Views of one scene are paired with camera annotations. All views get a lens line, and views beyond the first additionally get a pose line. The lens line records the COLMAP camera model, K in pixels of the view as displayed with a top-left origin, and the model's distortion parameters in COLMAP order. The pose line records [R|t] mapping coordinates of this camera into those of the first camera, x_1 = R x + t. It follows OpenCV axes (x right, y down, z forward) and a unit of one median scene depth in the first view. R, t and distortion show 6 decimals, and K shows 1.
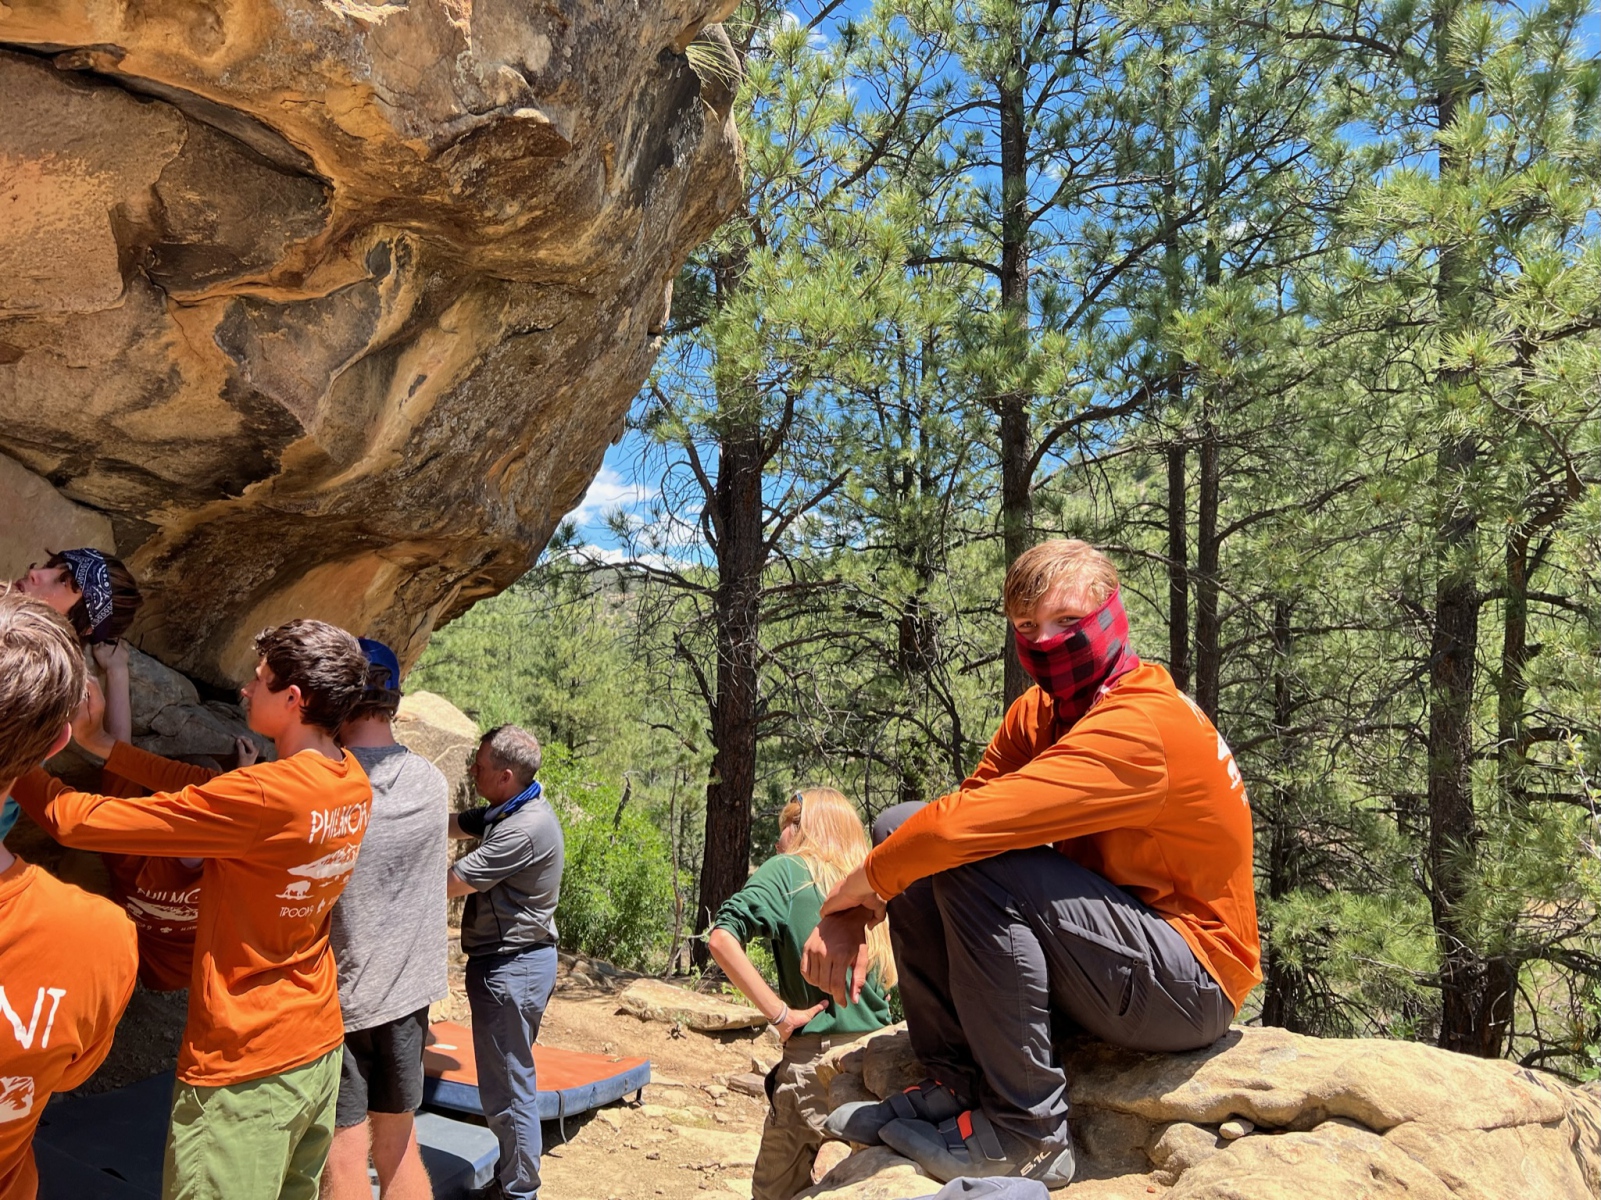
lens RADIAL K [[1229.5, 0, 815.7], [0, 1229.5, 604.0], [0, 0, 1]] dist [0.053165, -0.059202]
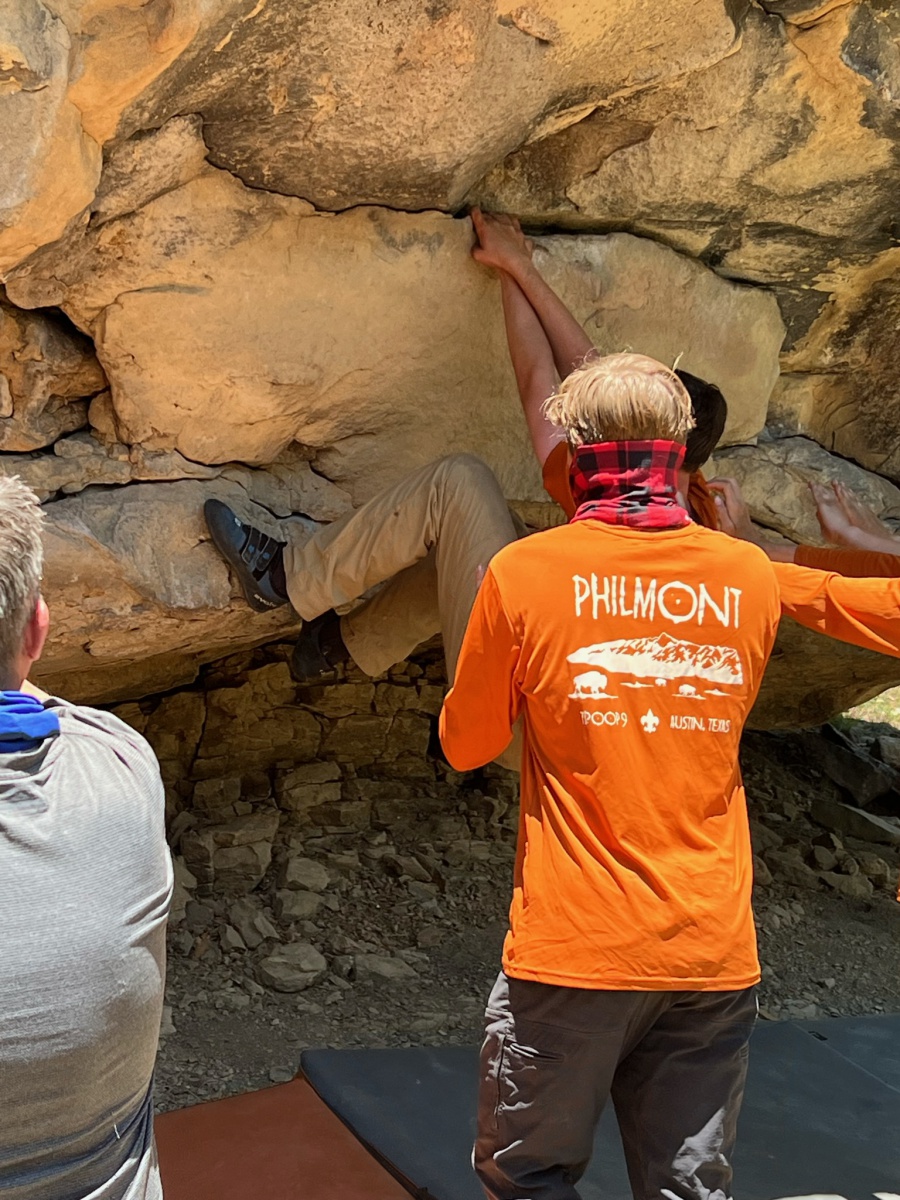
lens RADIAL K [[2339.5, 0, 446.9], [0, 2339.5, 610.9], [0, 0, 1]] dist [0.184206, 0.000000]
pose [[0.753049, -0.053759, -0.655765, 0.302300], [0.122853, 0.990617, 0.059868, 0.020607], [0.646394, -0.125646, 0.752588, -0.364849]]
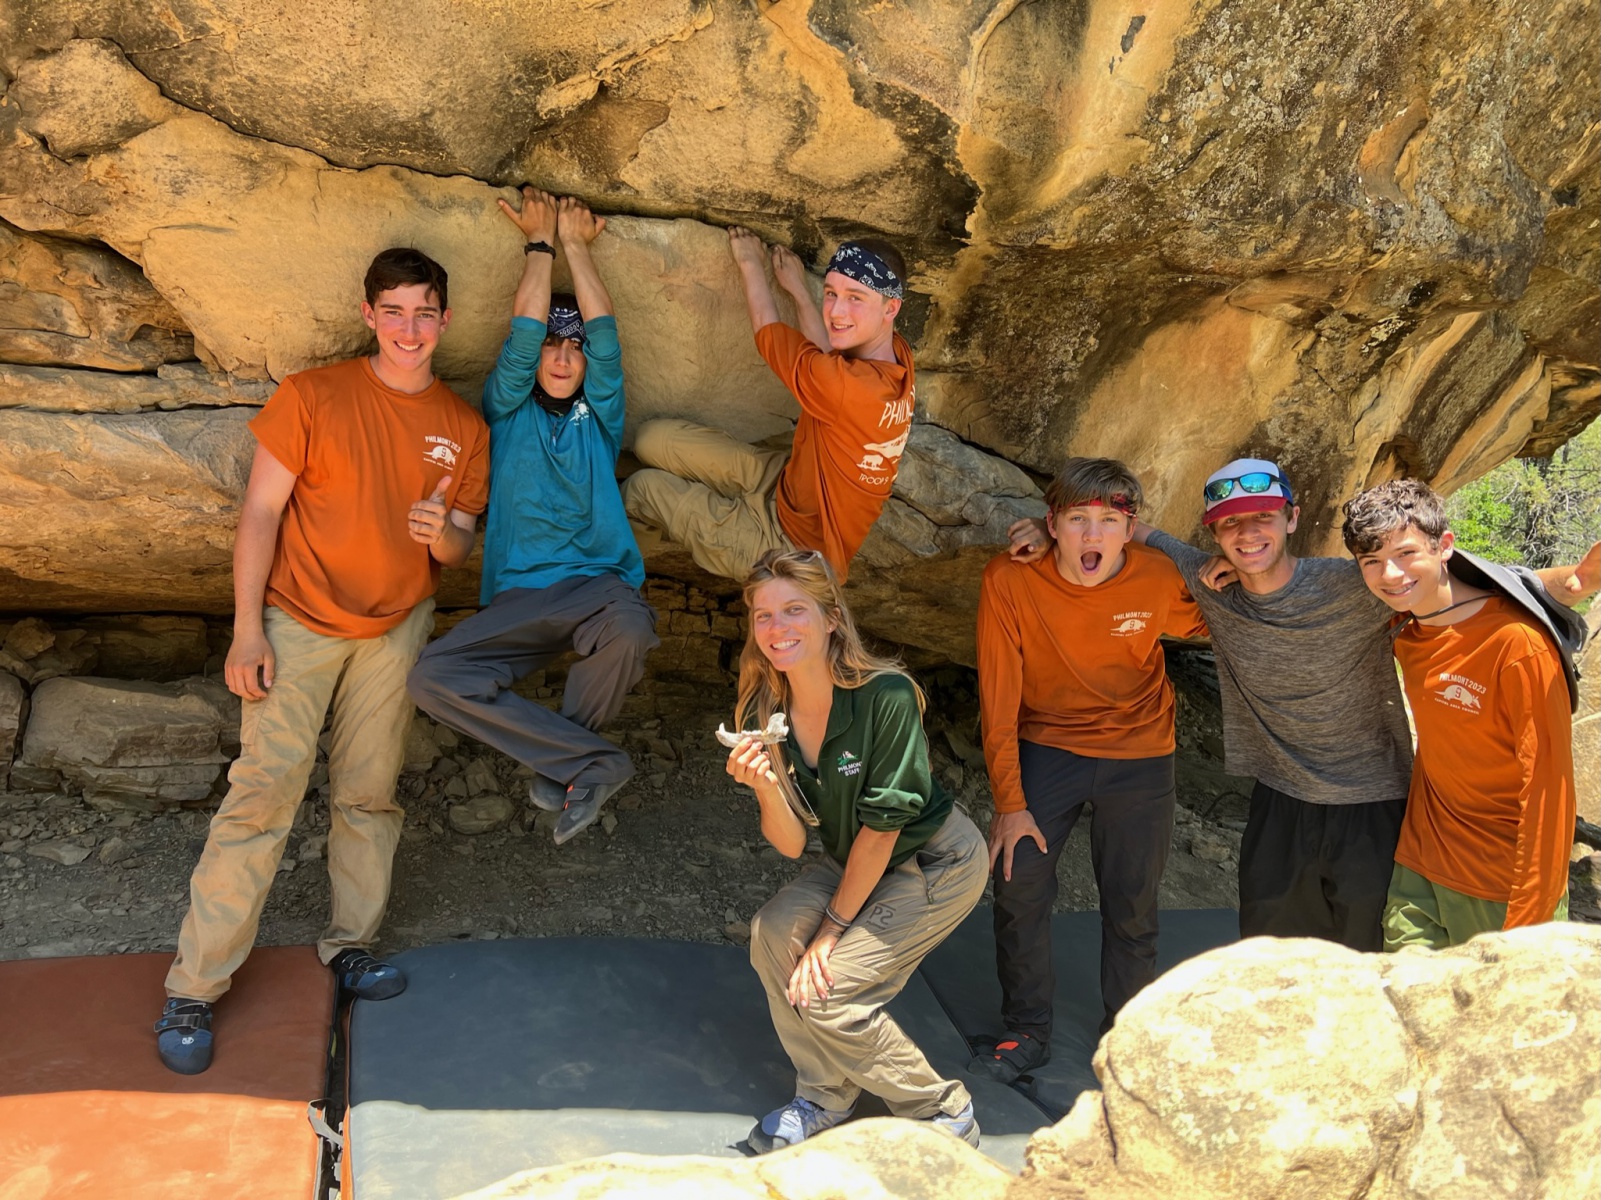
lens RADIAL K [[1229.5, 0, 804.0], [0, 1229.5, 584.6], [0, 0, 1]] dist [0.053165, -0.059202]
pose [[0.547053, -0.020746, -0.836841, 0.220386], [0.064126, 0.997794, 0.017184, 0.150190], [0.834638, -0.063063, 0.547177, 0.447507]]
